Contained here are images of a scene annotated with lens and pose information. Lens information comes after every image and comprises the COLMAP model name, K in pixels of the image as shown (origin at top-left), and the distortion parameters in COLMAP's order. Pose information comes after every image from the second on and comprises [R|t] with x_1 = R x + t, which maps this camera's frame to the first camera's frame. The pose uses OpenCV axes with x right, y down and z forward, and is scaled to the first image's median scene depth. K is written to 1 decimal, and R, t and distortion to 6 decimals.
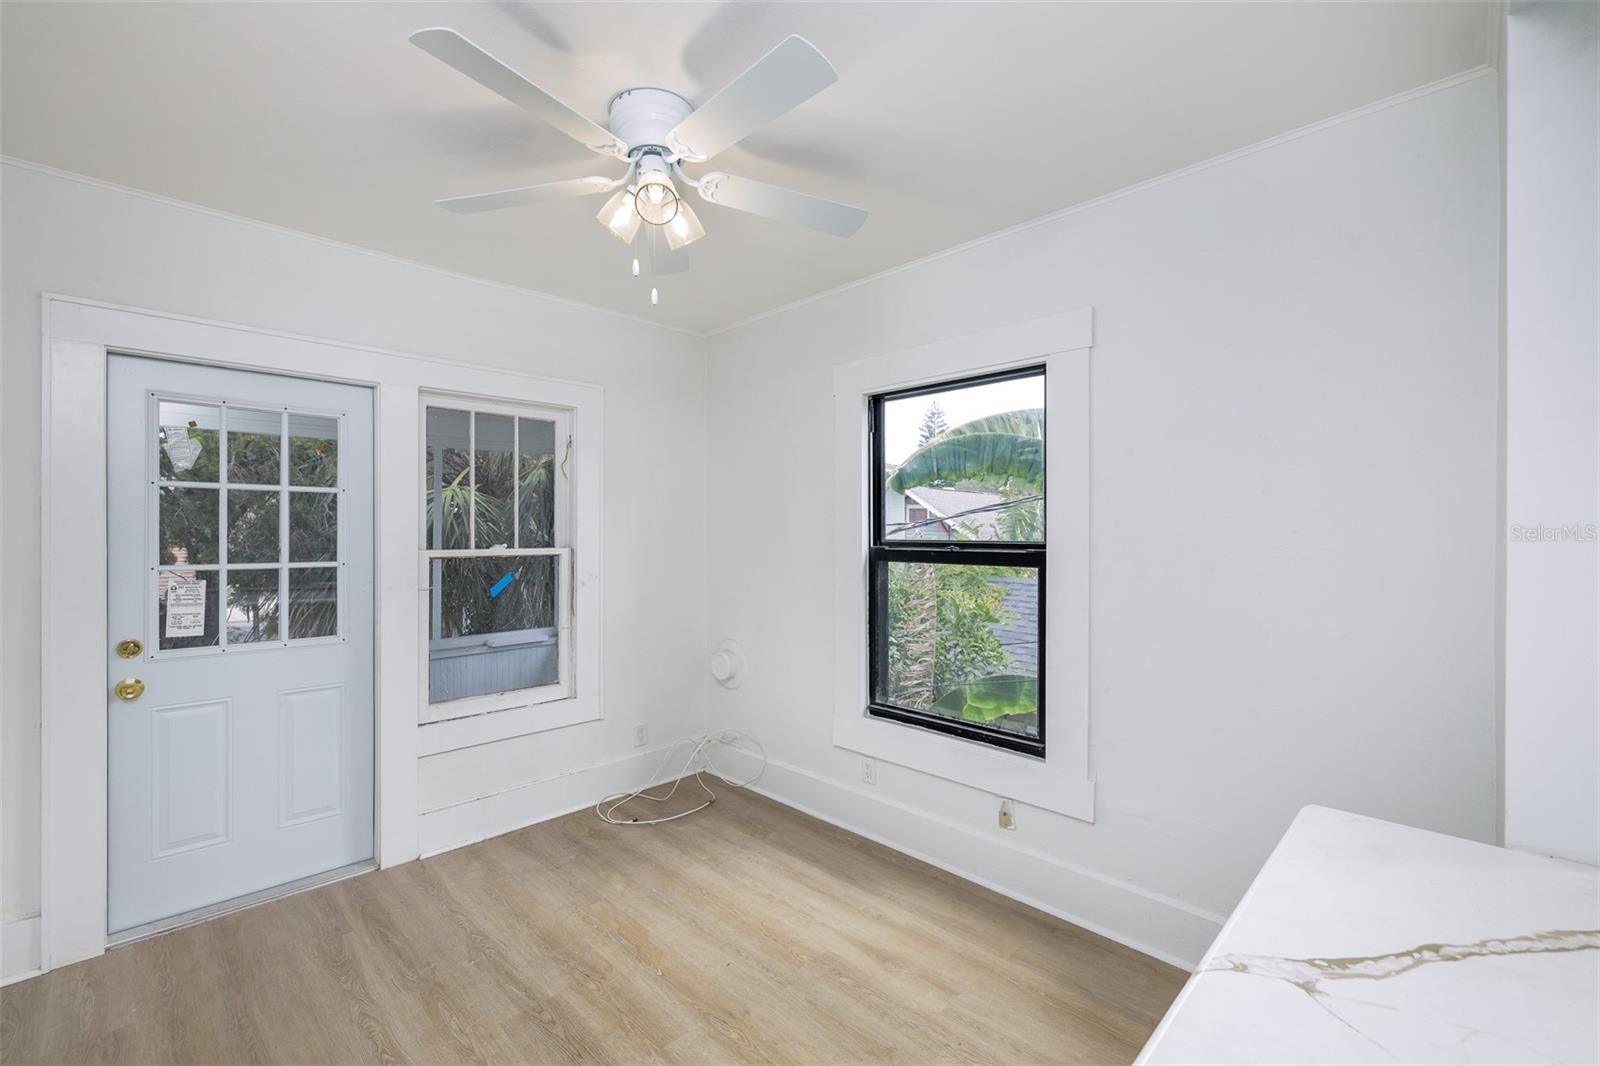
lens RADIAL K [[671.2, 0, 795.9], [0, 671.2, 531.9], [0, 0, 1]] dist [0.001781, 0.000044]
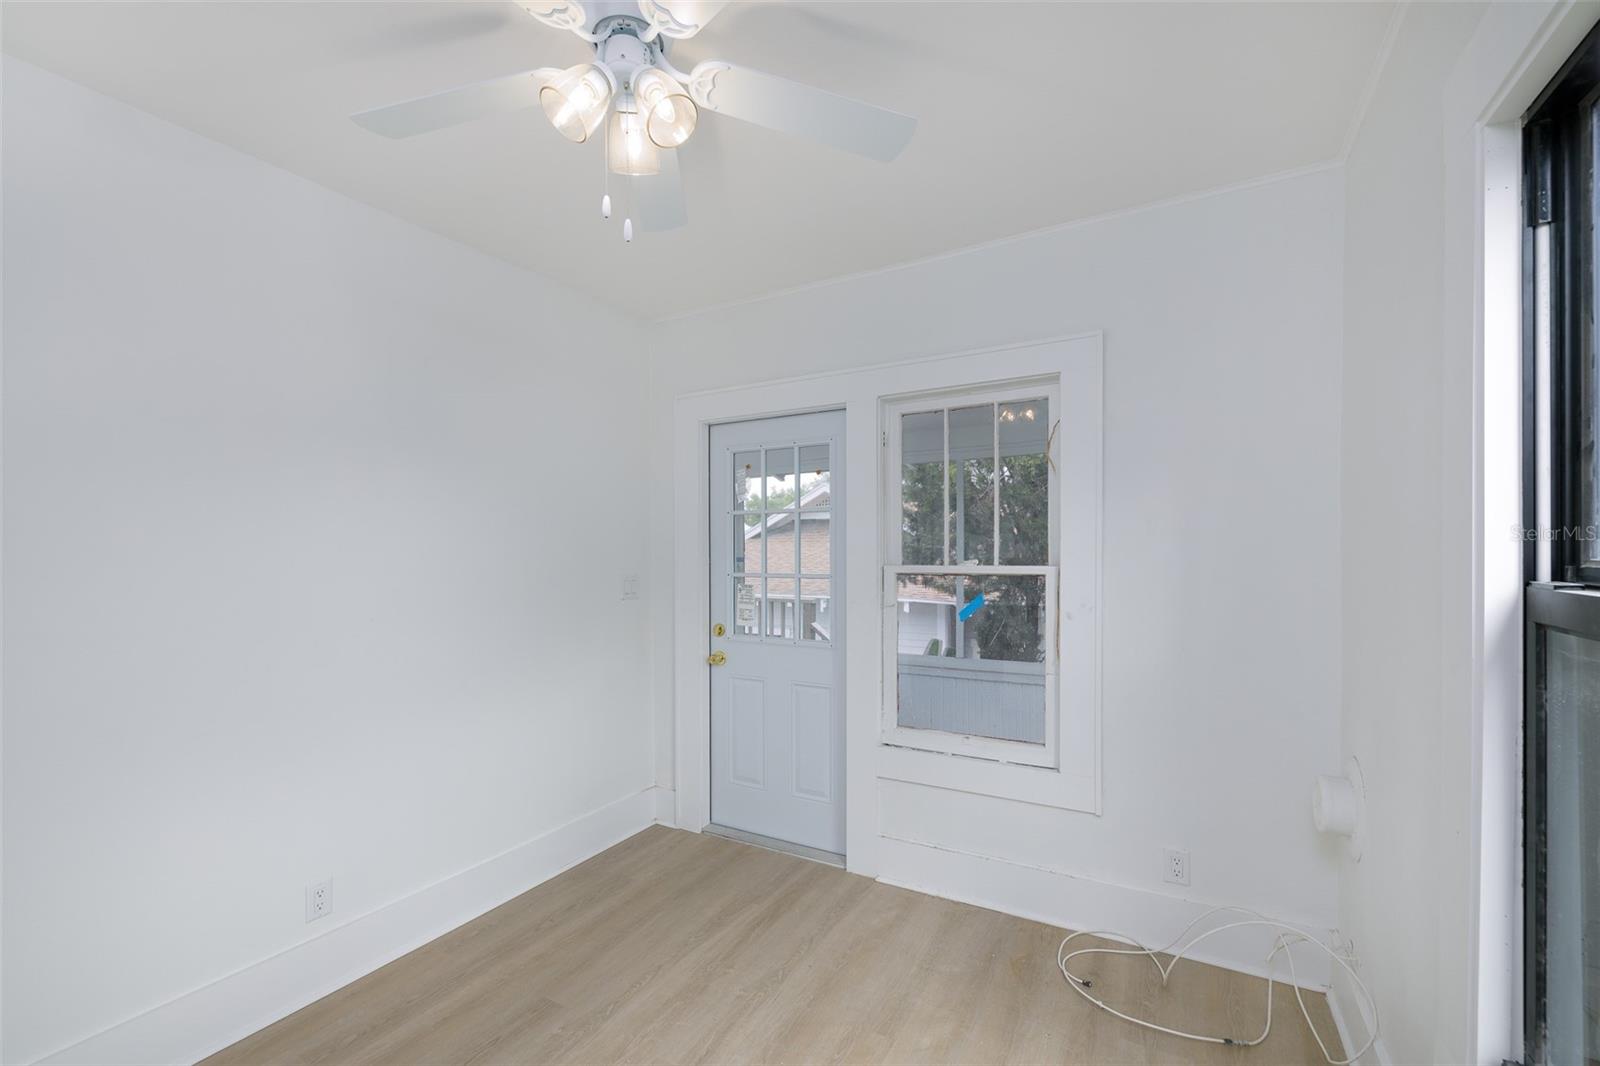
lens RADIAL K [[681.0, 0, 795.8], [0, 681.0, 555.8], [0, 0, 1]] dist [-0.013227, 0.000043]
pose [[0.263487, 0.006605, -0.964640, 0.370969], [0.011162, 0.999889, 0.009895, 0.002442], [0.964598, -0.013374, 0.263384, 0.646002]]
